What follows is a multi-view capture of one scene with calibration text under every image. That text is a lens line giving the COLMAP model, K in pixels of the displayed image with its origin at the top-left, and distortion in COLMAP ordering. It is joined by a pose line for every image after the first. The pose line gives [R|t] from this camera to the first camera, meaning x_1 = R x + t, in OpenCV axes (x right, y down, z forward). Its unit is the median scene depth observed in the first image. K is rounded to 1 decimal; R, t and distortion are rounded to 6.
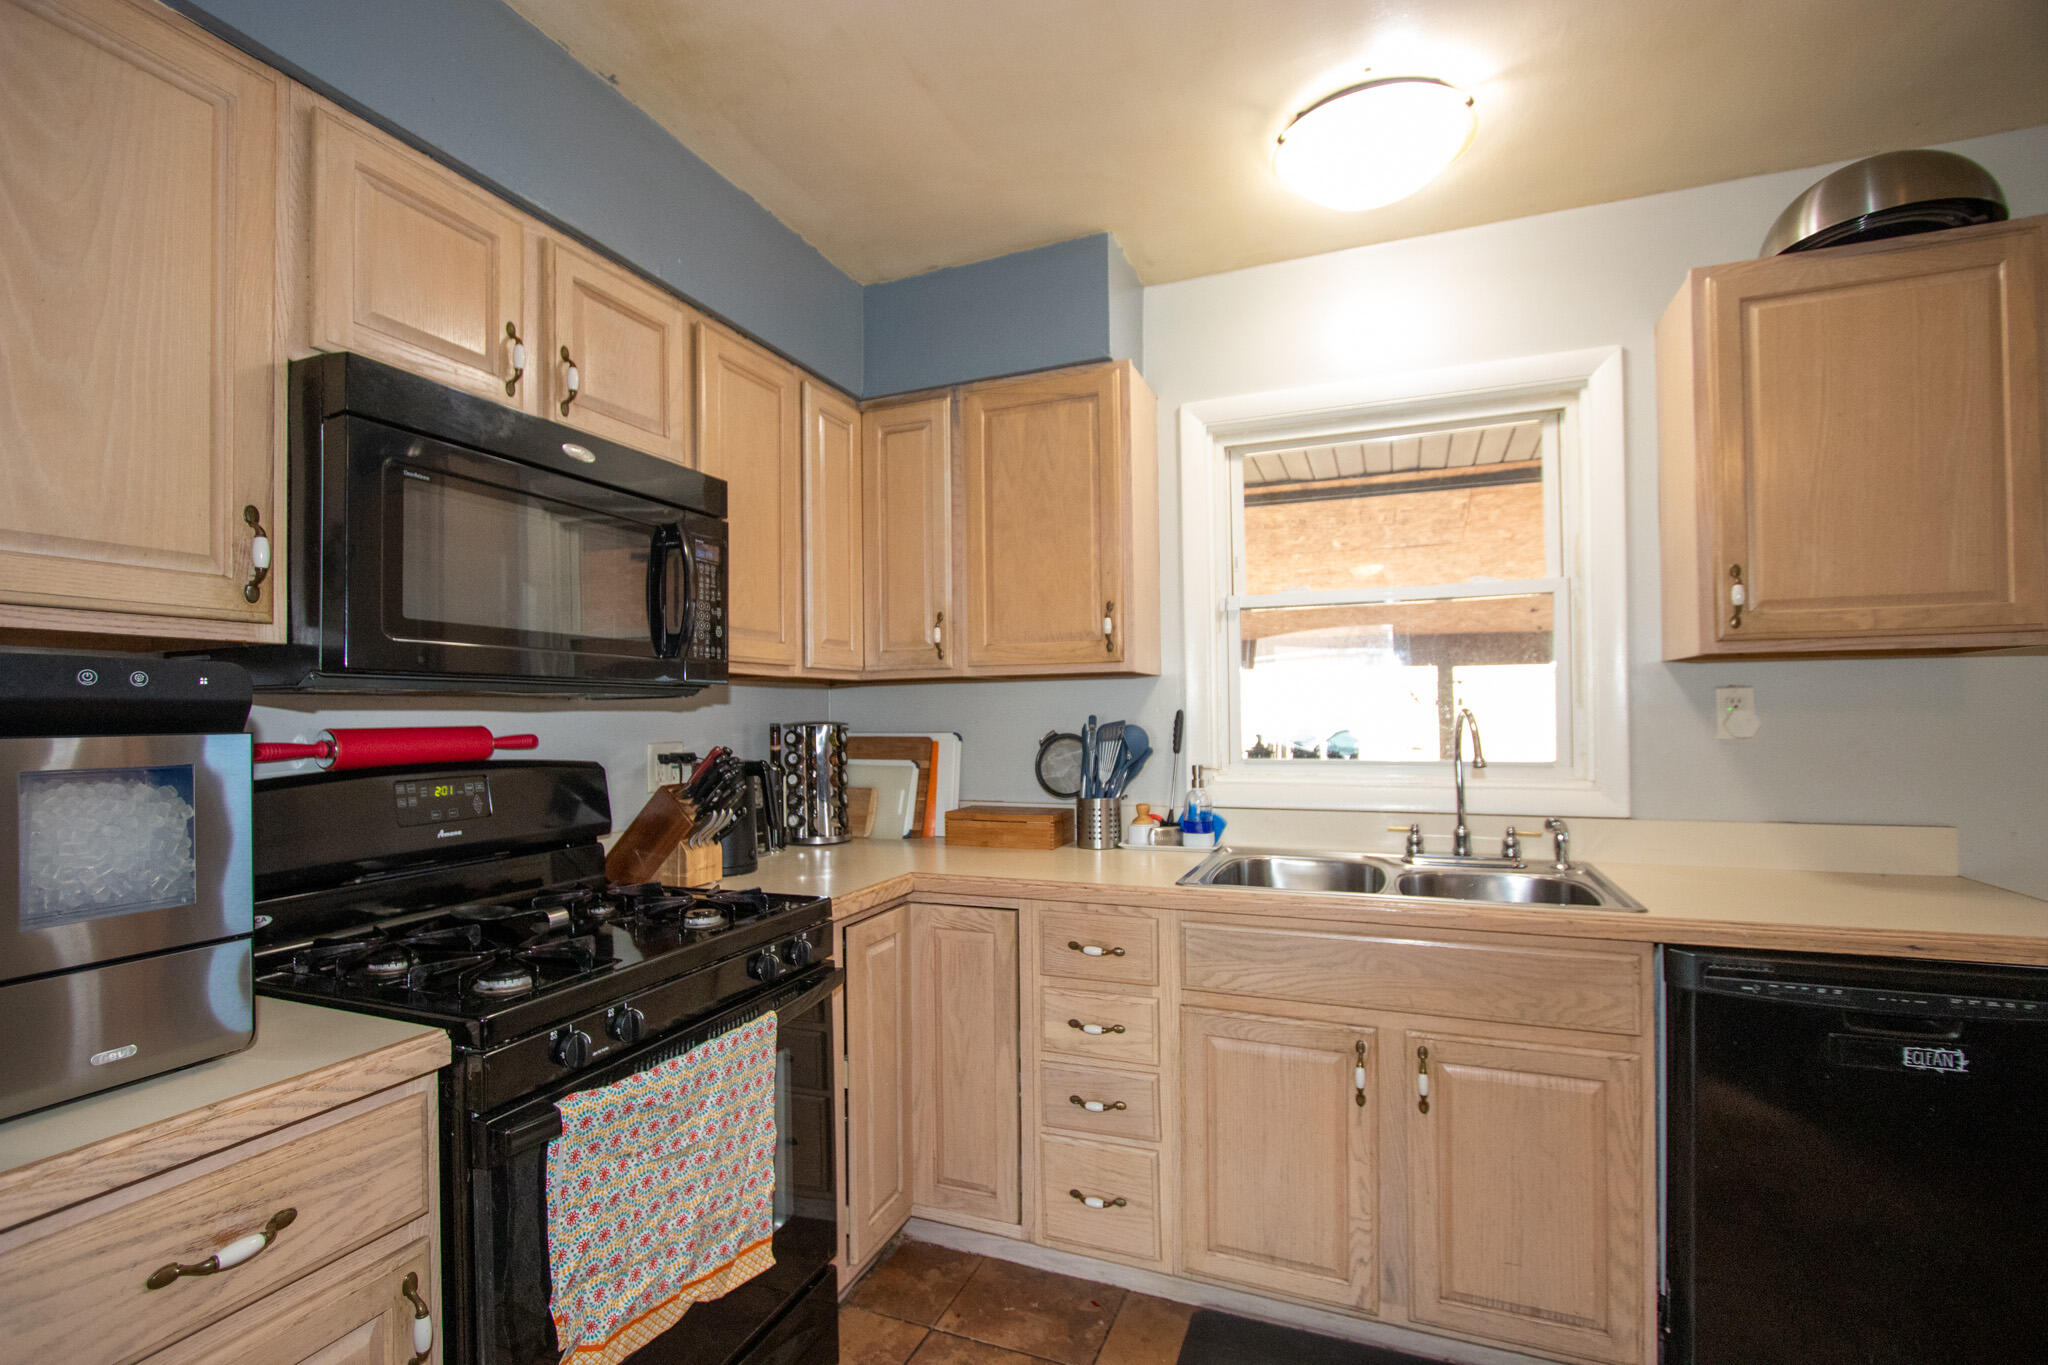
lens RADIAL K [[941.7, 0, 1003.2], [0, 941.7, 703.3], [0, 0, 1]] dist [-0.012043, 0.000174]
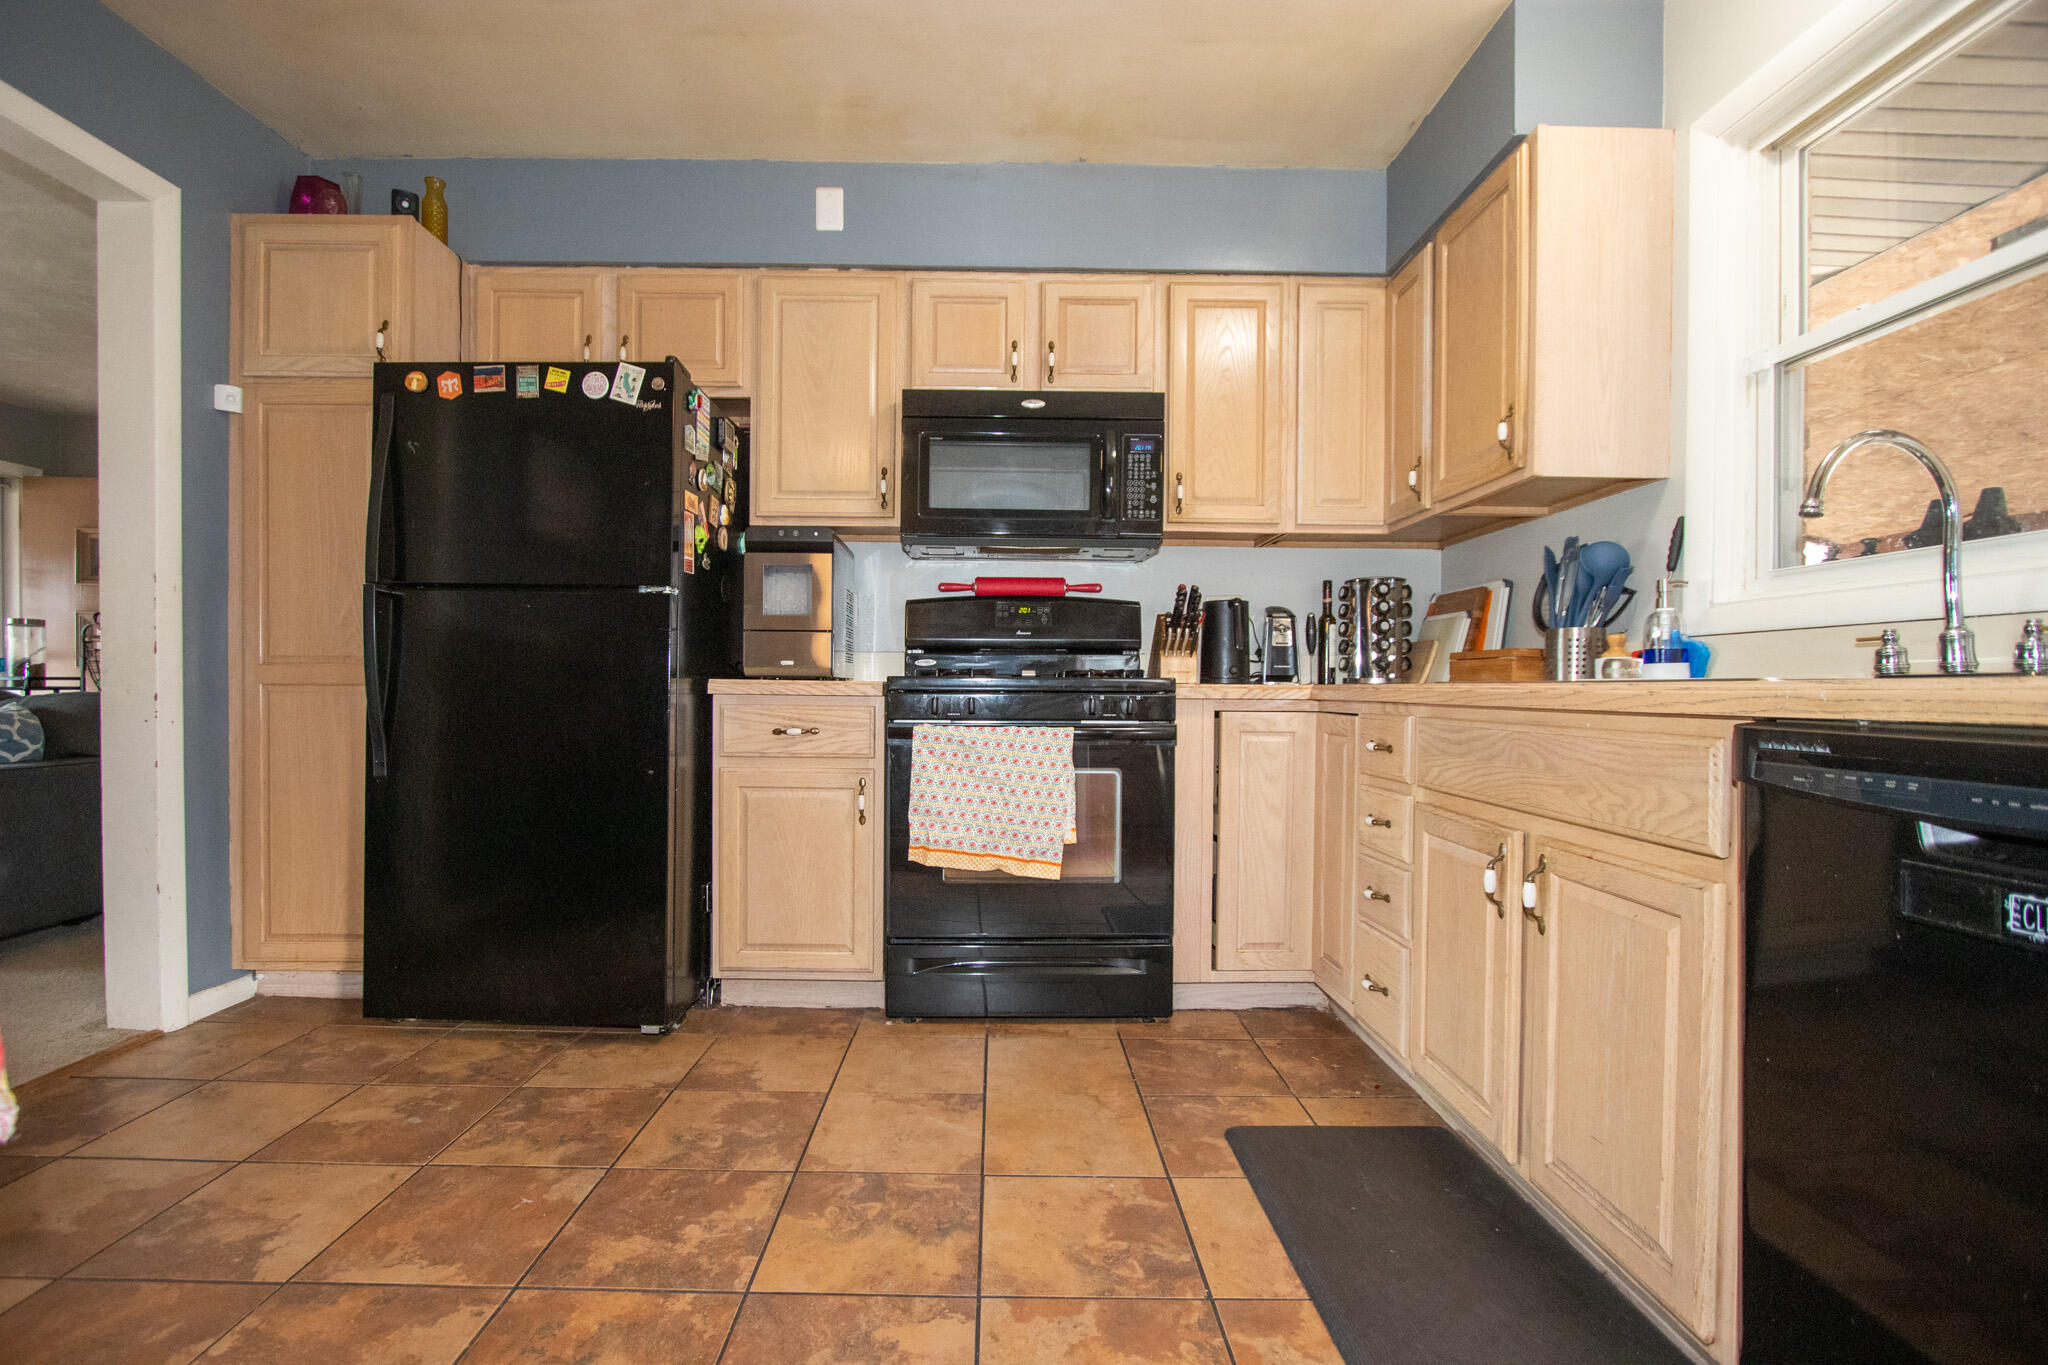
lens RADIAL K [[941.7, 0, 1003.2], [0, 941.7, 703.3], [0, 0, 1]] dist [-0.012043, 0.000174]
pose [[0.391305, 0.029057, -0.919802, 1.034005], [-0.002253, 0.999529, 0.030618, 0.211511], [0.920258, -0.009909, 0.391186, 0.242794]]
